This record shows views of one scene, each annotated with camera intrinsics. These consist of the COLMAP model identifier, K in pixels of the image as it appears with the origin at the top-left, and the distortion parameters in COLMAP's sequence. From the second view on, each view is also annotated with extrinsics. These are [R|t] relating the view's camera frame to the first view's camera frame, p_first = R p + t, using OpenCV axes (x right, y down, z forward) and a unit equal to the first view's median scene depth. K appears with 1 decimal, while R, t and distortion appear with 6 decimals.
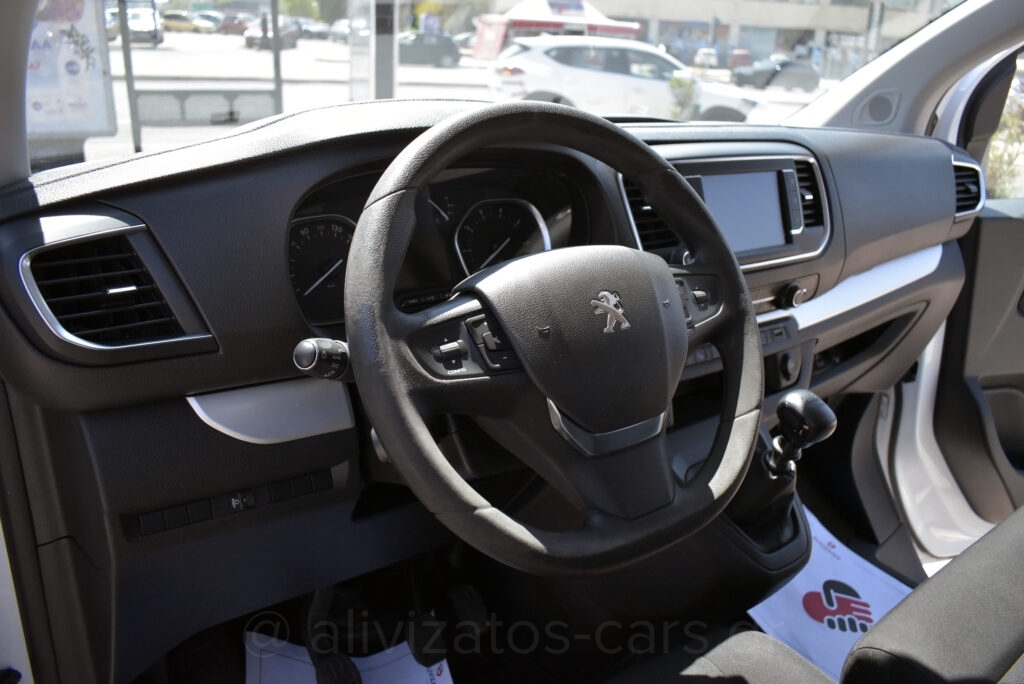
lens RADIAL K [[809.8, 0, 512.2], [0, 809.8, 329.4], [0, 0, 1]] dist [-0.086293, 0.001052]
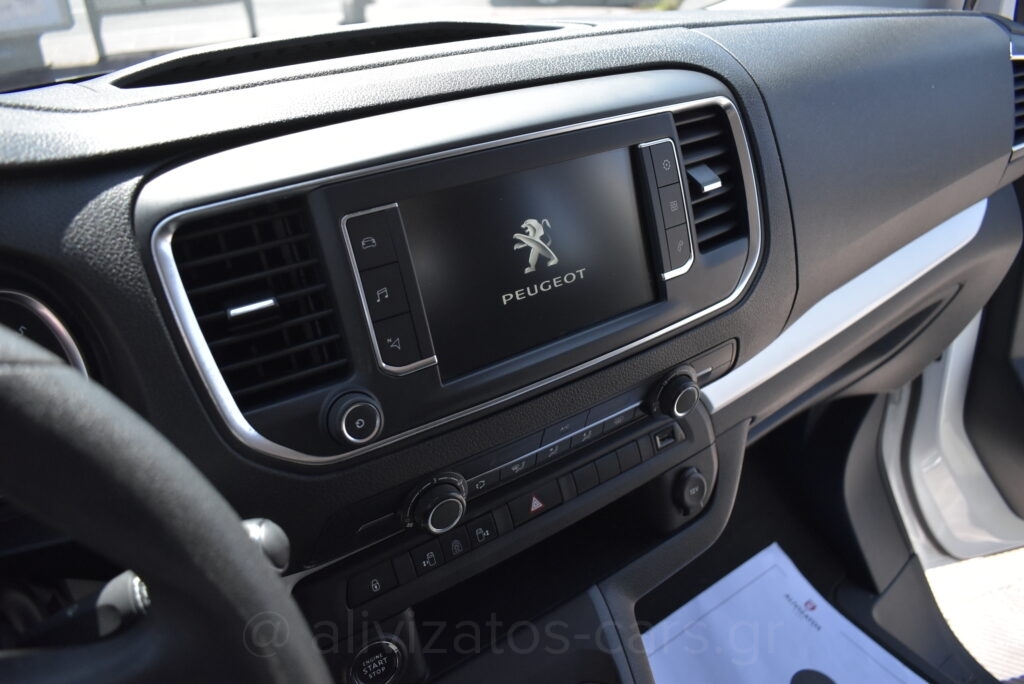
lens RADIAL K [[809.8, 0, 512.2], [0, 809.8, 329.4], [0, 0, 1]] dist [-0.086293, 0.001052]
pose [[0.997923, -0.046428, -0.044665, 0.417724], [0.052963, 0.985946, 0.158446, -0.254320], [0.036681, -0.160482, 0.986357, 0.781172]]
